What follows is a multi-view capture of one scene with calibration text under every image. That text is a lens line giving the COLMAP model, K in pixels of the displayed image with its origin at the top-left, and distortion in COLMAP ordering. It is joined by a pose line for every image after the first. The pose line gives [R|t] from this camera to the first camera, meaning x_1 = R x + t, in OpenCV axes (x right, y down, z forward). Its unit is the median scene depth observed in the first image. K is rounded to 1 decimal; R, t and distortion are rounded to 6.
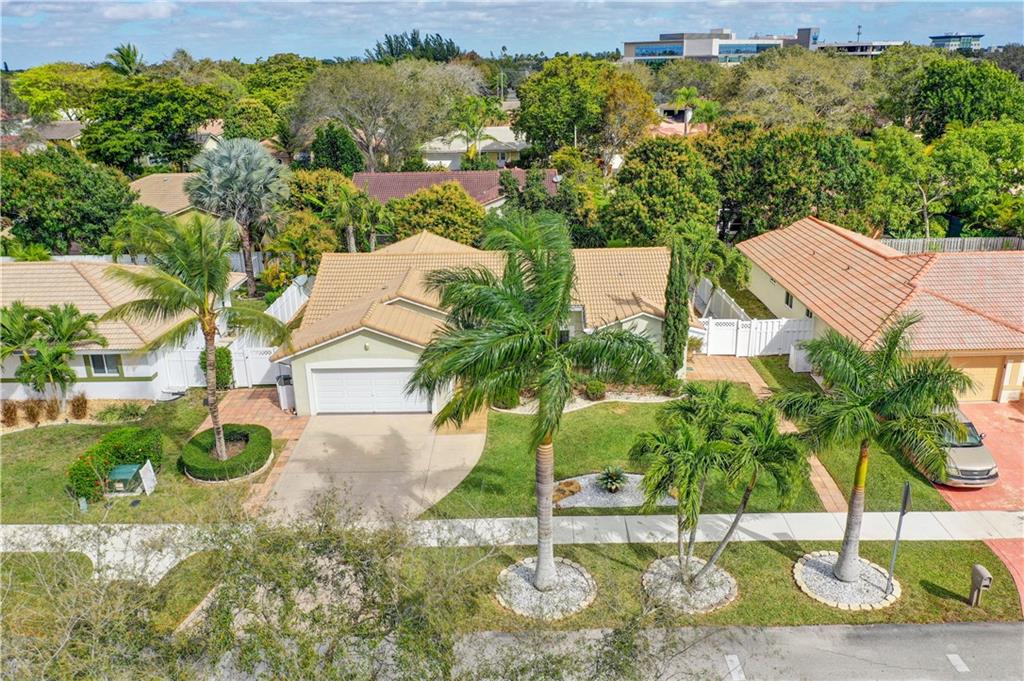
lens RADIAL K [[801.5, 0, 512.0], [0, 801.5, 340.5], [0, 0, 1]] dist [-0.001300, -0.001812]
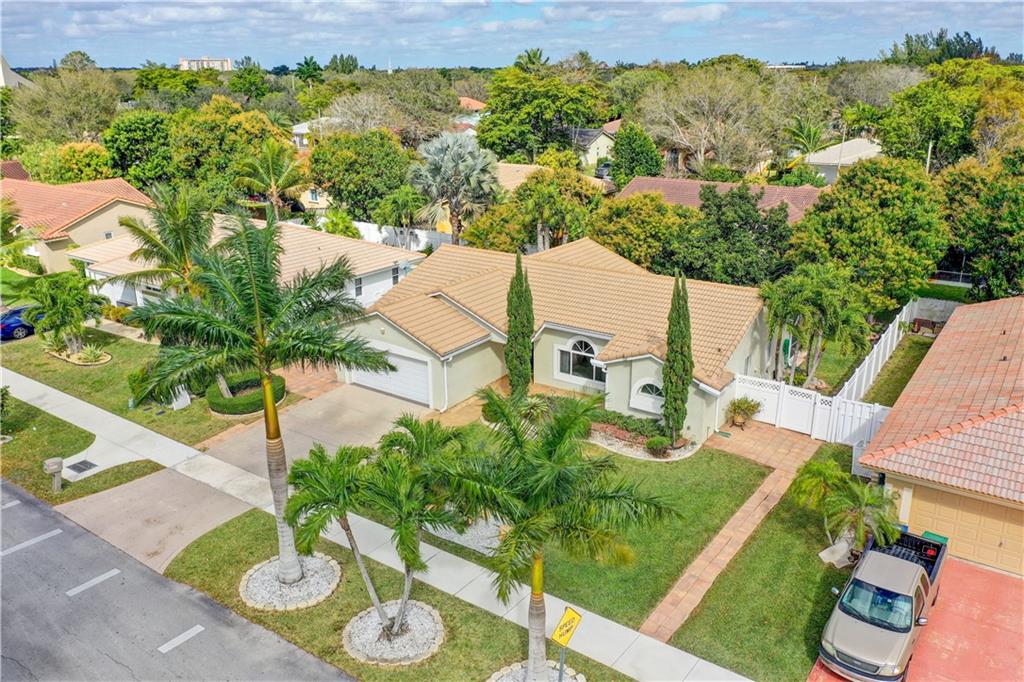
lens RADIAL K [[801.5, 0, 512.0], [0, 801.5, 341.0], [0, 0, 1]] dist [-0.001300, -0.001812]
pose [[0.819064, 0.194649, -0.539672, 0.495304], [-0.194633, 0.979173, 0.057773, -0.068932], [0.539678, 0.057719, 0.839891, 0.178845]]
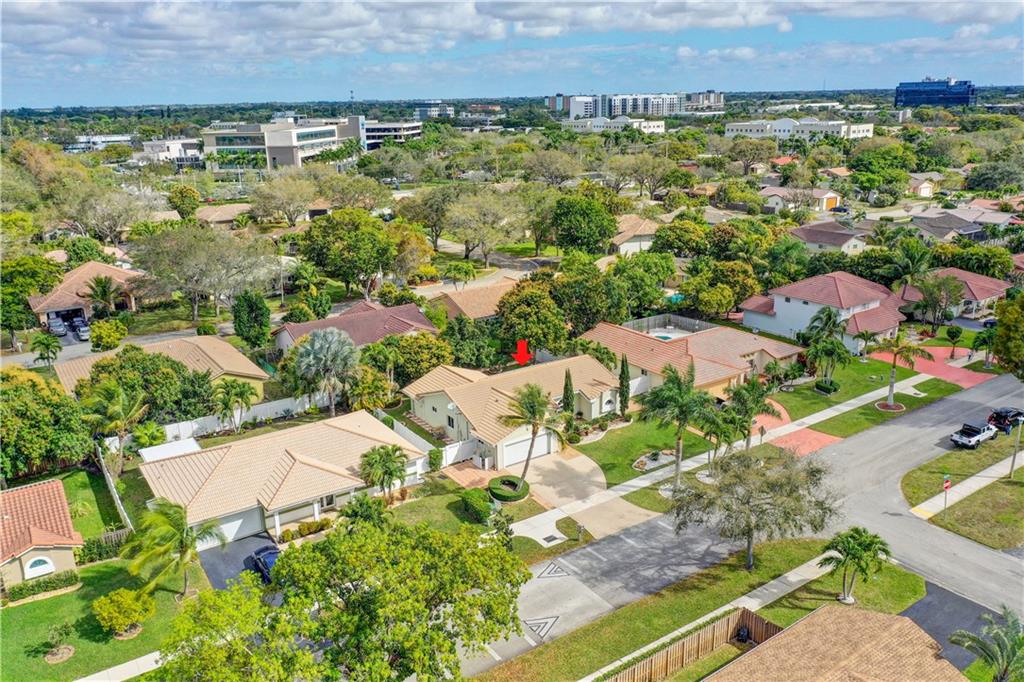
lens RADIAL K [[801.5, 0, 512.0], [0, 801.5, 341.0], [0, 0, 1]] dist [-0.001300, -0.001812]
pose [[0.822297, -0.161051, 0.545792, -1.244358], [0.189402, 0.981890, 0.004378, -0.221209], [-0.536613, 0.099774, 0.837909, -0.729903]]
